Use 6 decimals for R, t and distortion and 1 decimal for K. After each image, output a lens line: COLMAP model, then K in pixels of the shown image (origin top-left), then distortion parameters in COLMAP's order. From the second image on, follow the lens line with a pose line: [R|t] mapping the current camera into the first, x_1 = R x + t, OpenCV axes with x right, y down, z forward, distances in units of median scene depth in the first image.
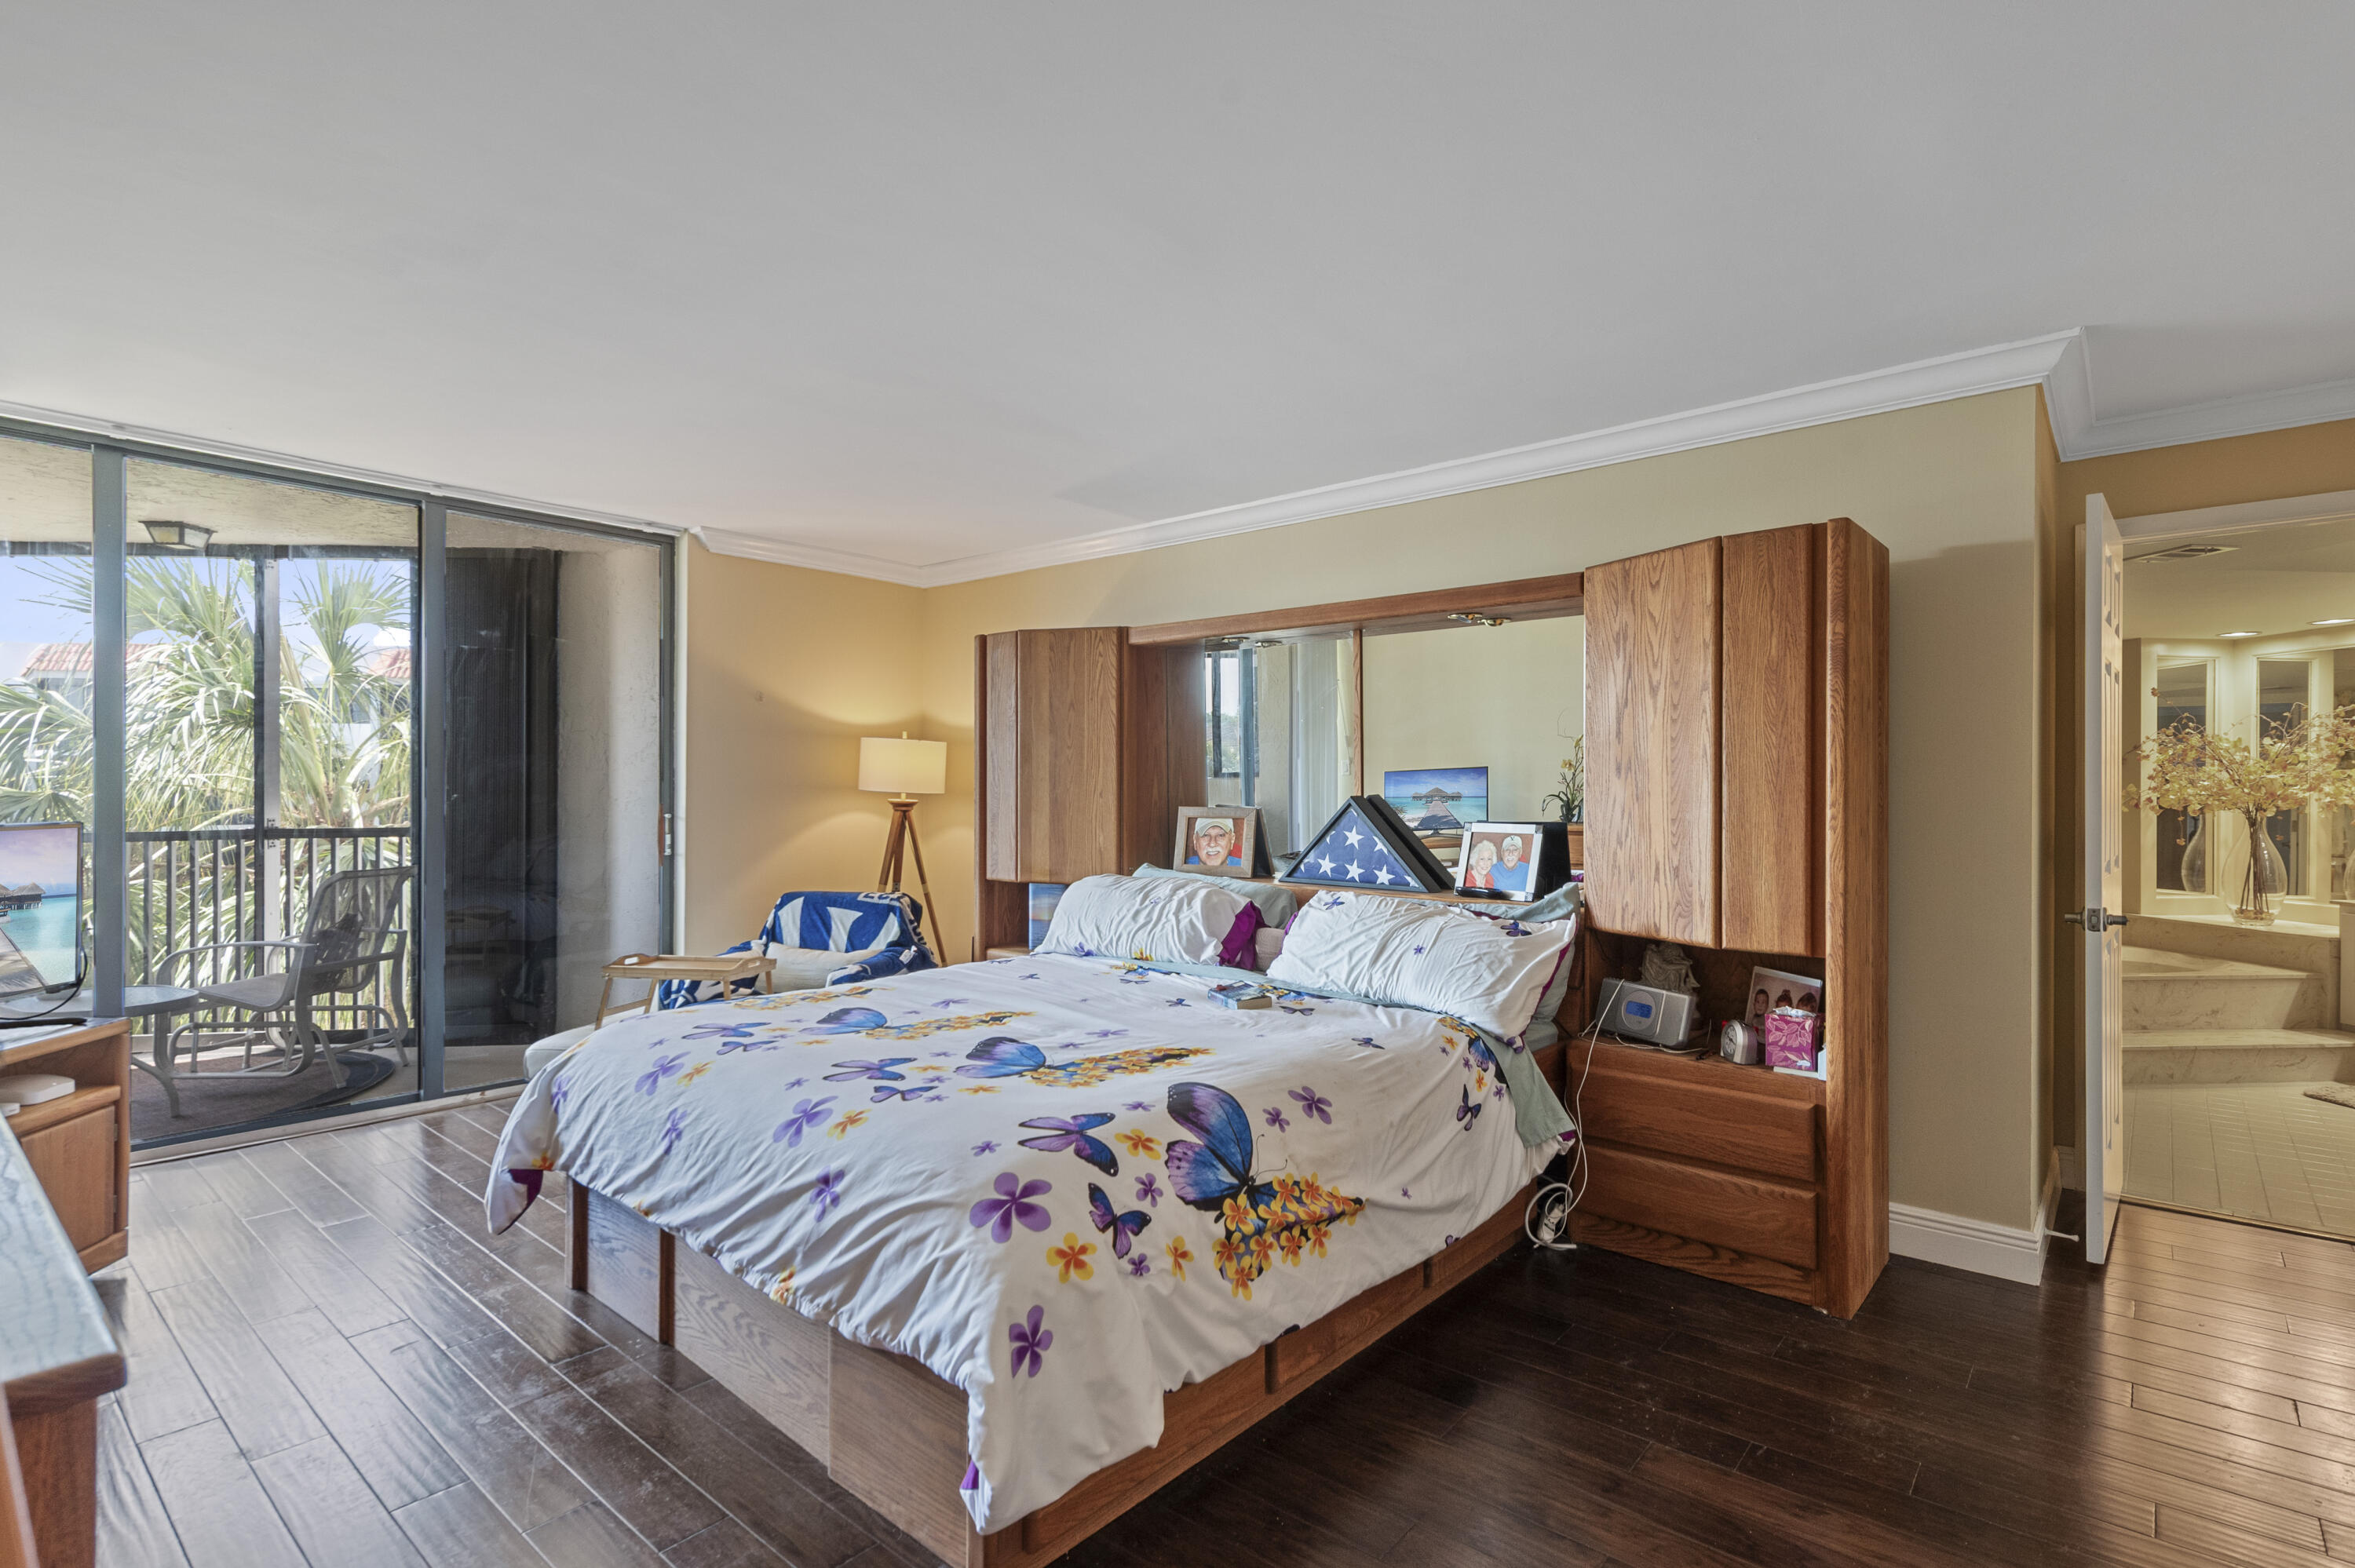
lens RADIAL K [[1114.2, 0, 1188.1], [0, 1114.2, 789.6], [0, 0, 1]] dist [0.003247, -0.000531]
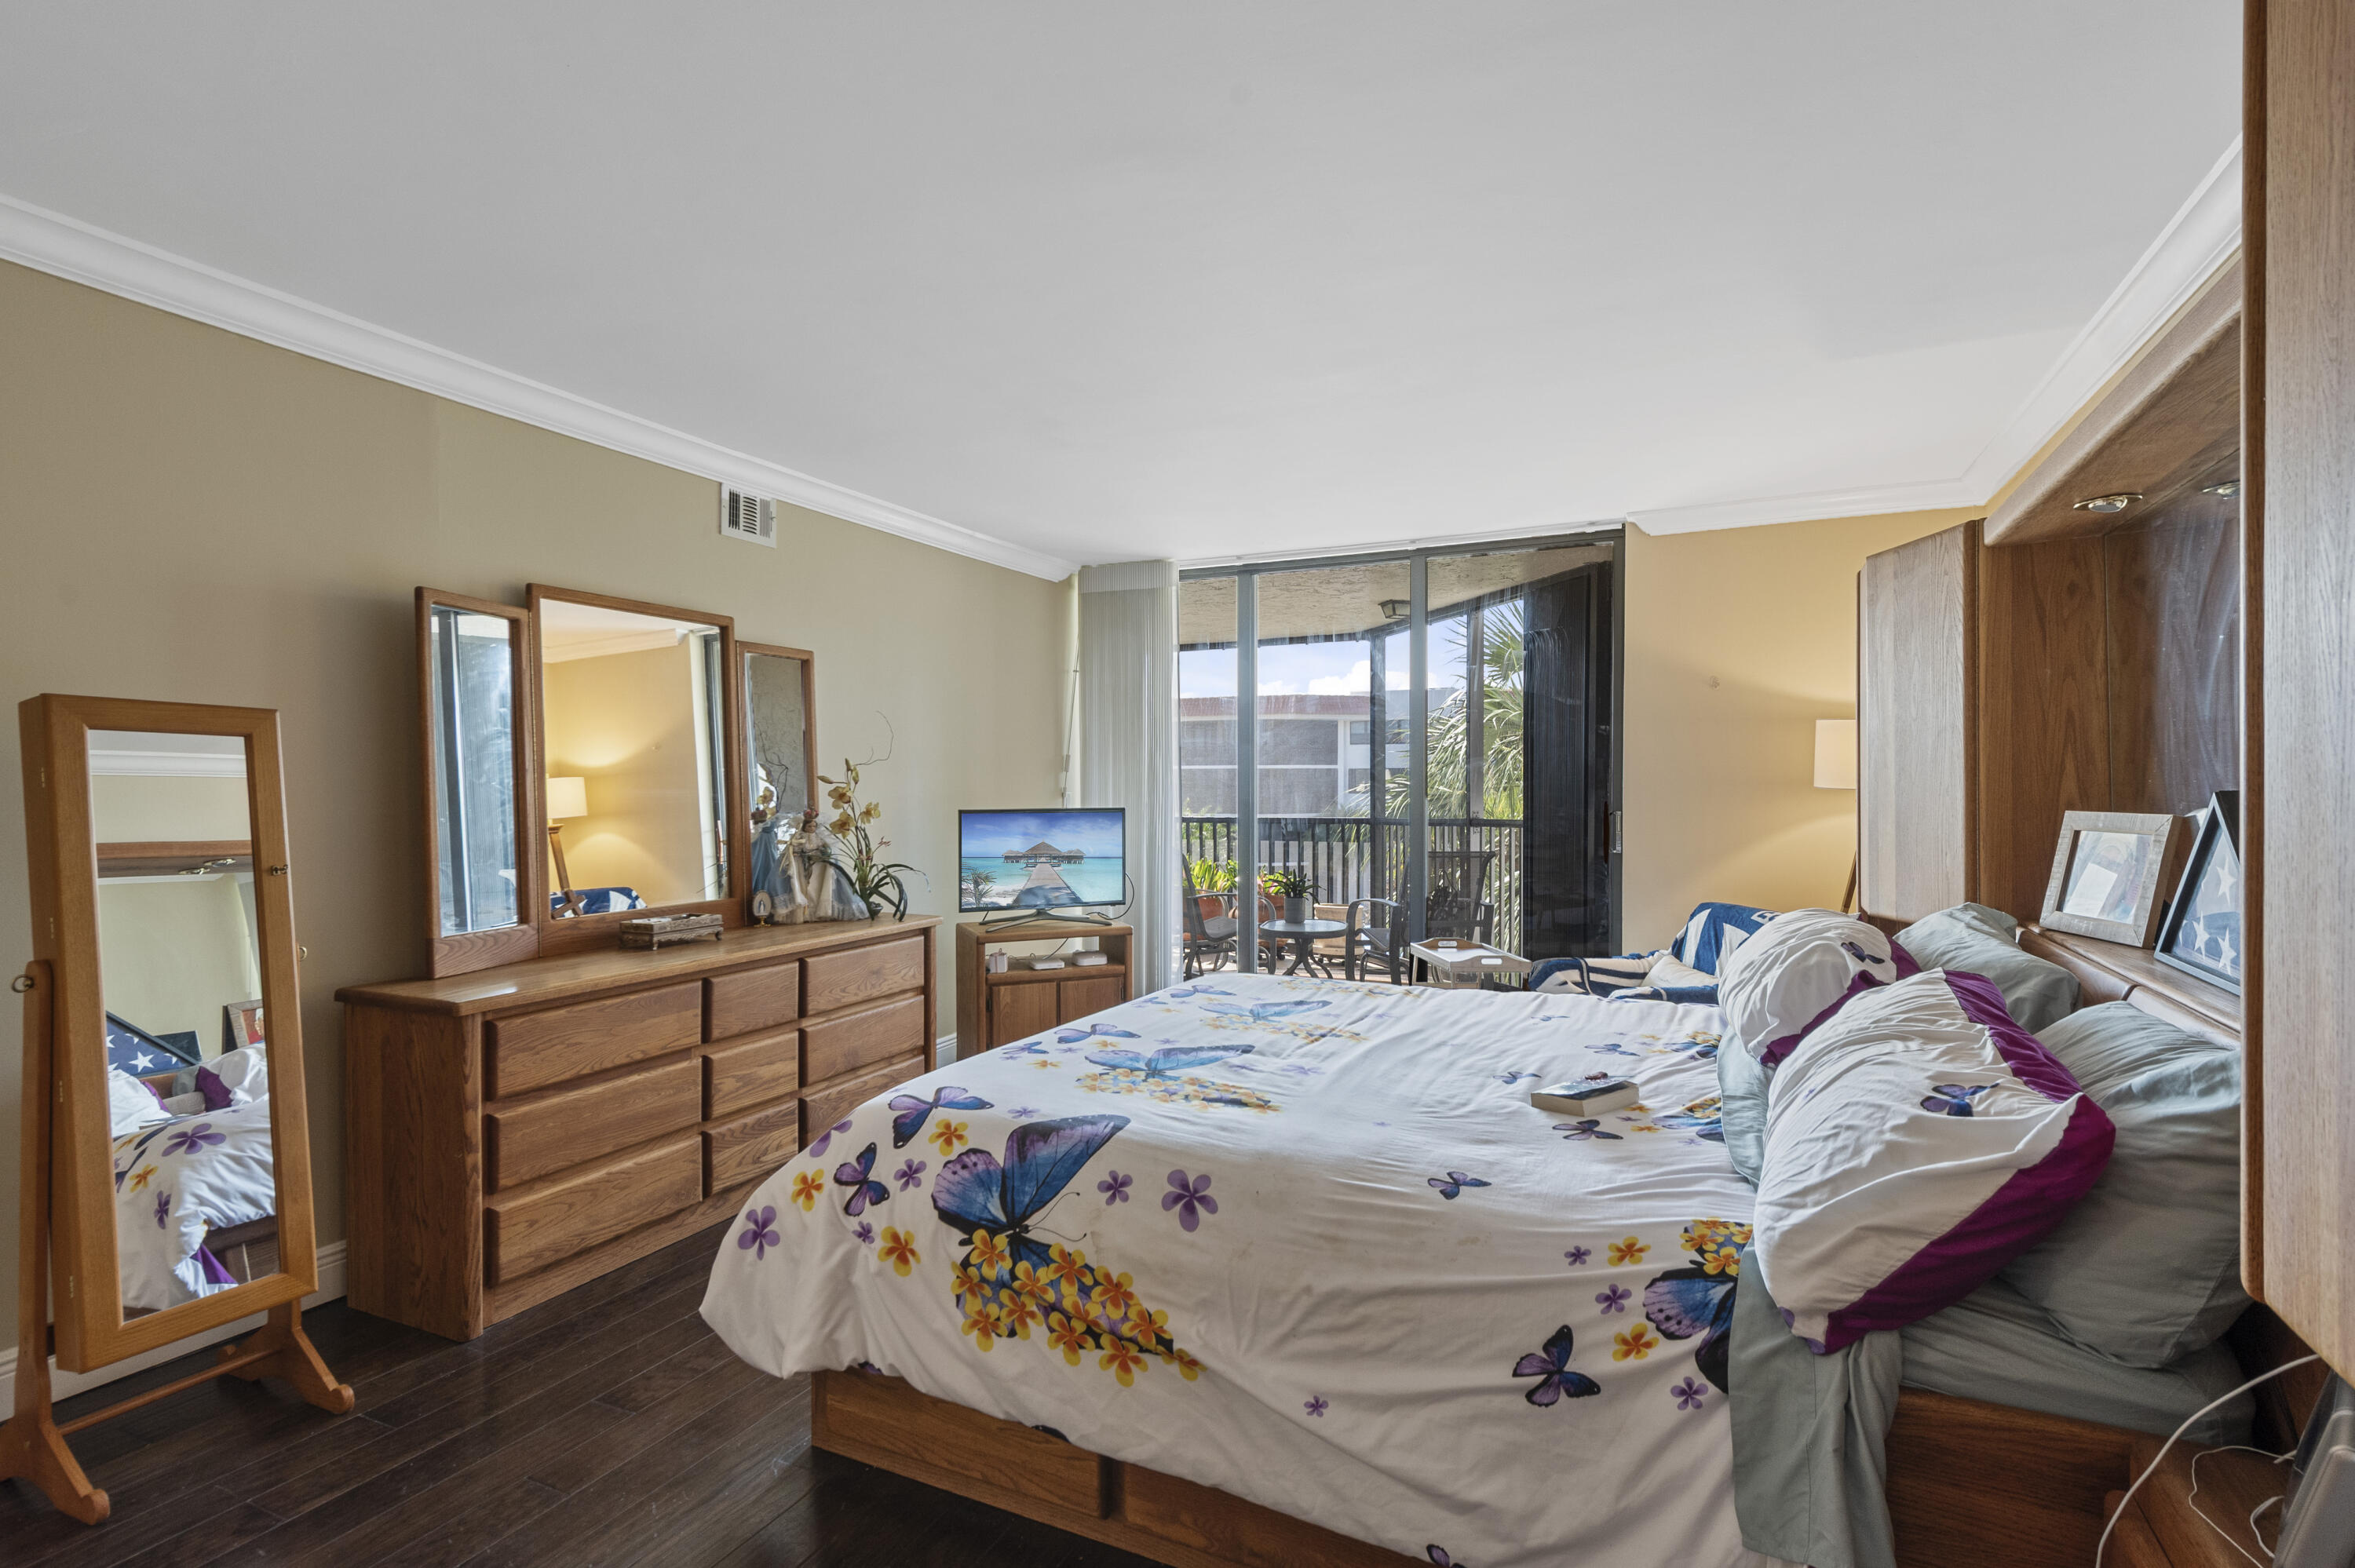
lens RADIAL K [[1114.2, 0, 1185.5], [0, 1114.2, 794.7], [0, 0, 1]] dist [0.003247, -0.000531]
pose [[0.270573, -0.001805, -0.962698, 0.892989], [0.006673, 0.999978, 0.000000, 0.010429], [0.962676, -0.006424, 0.270579, 0.849692]]
